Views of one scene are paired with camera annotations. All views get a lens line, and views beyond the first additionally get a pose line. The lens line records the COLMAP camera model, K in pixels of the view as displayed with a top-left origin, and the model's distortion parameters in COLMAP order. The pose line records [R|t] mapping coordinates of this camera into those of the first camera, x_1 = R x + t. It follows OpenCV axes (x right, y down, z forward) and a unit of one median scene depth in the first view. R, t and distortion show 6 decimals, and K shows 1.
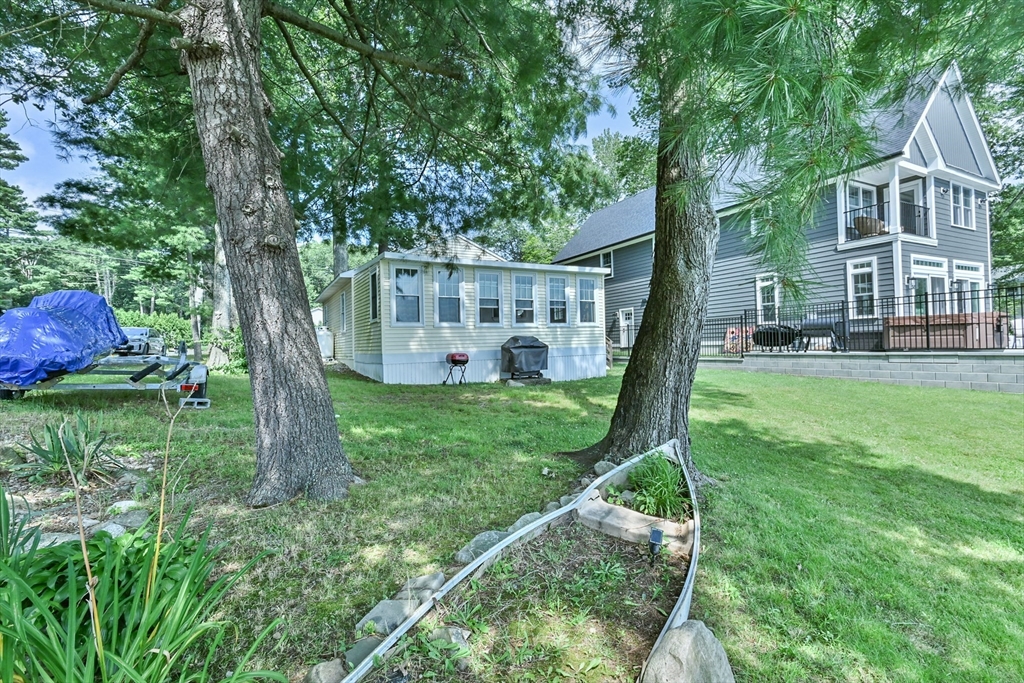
lens RADIAL K [[462.6, 0, 510.2], [0, 462.6, 342.0], [0, 0, 1]] dist [0.009590, -0.001153]
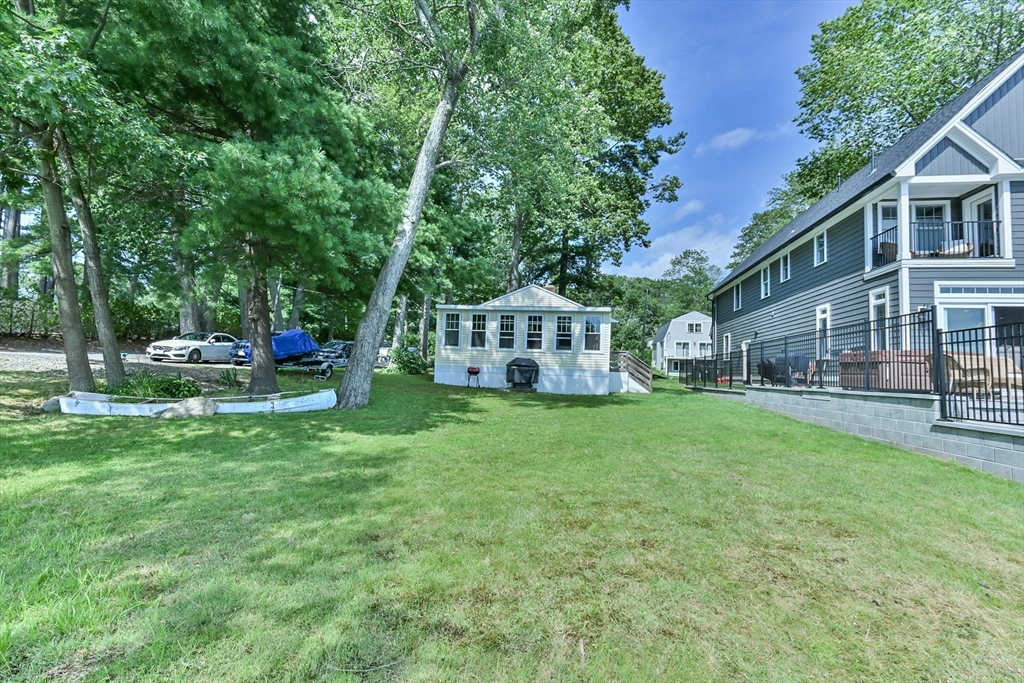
lens RADIAL K [[462.6, 0, 510.2], [0, 462.6, 342.0], [0, 0, 1]] dist [0.009590, -0.001153]
pose [[0.804676, 0.019652, -0.593389, 0.749779], [-0.055325, 0.997585, -0.041986, 0.000736], [0.591131, 0.066614, 0.803820, -0.143385]]
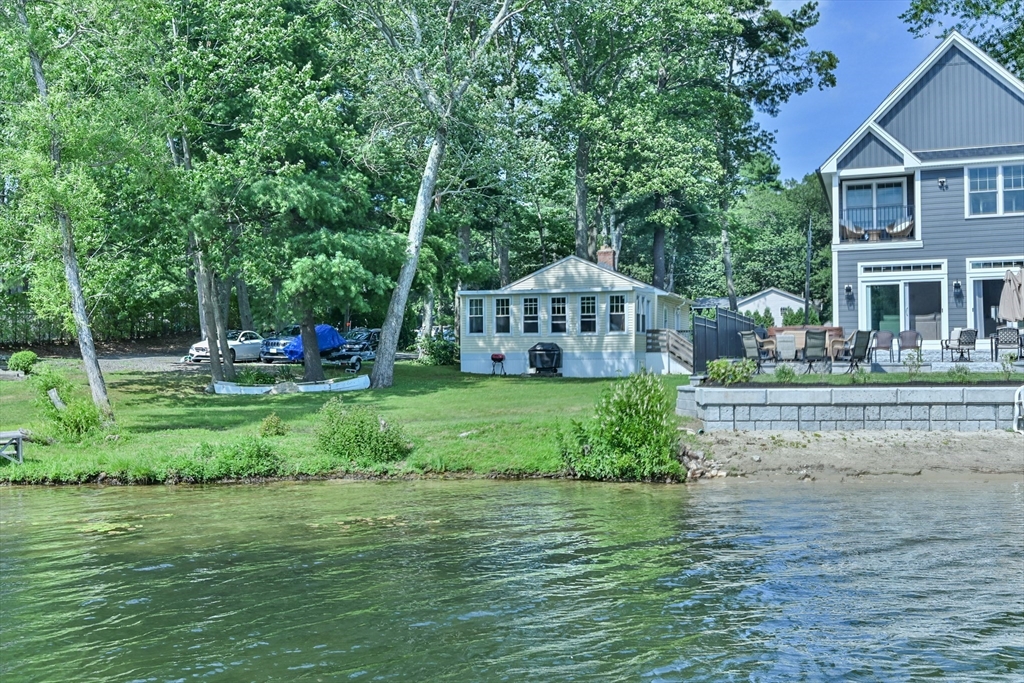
lens RADIAL K [[998.5, 0, 504.9], [0, 998.5, 341.0], [0, 0, 1]] dist [0.006607, 0.002797]
pose [[0.670821, 0.009923, -0.741553, 1.935017], [-0.007407, 0.999950, 0.006680, -0.032314], [0.741583, 0.001011, 0.670861, -0.971256]]
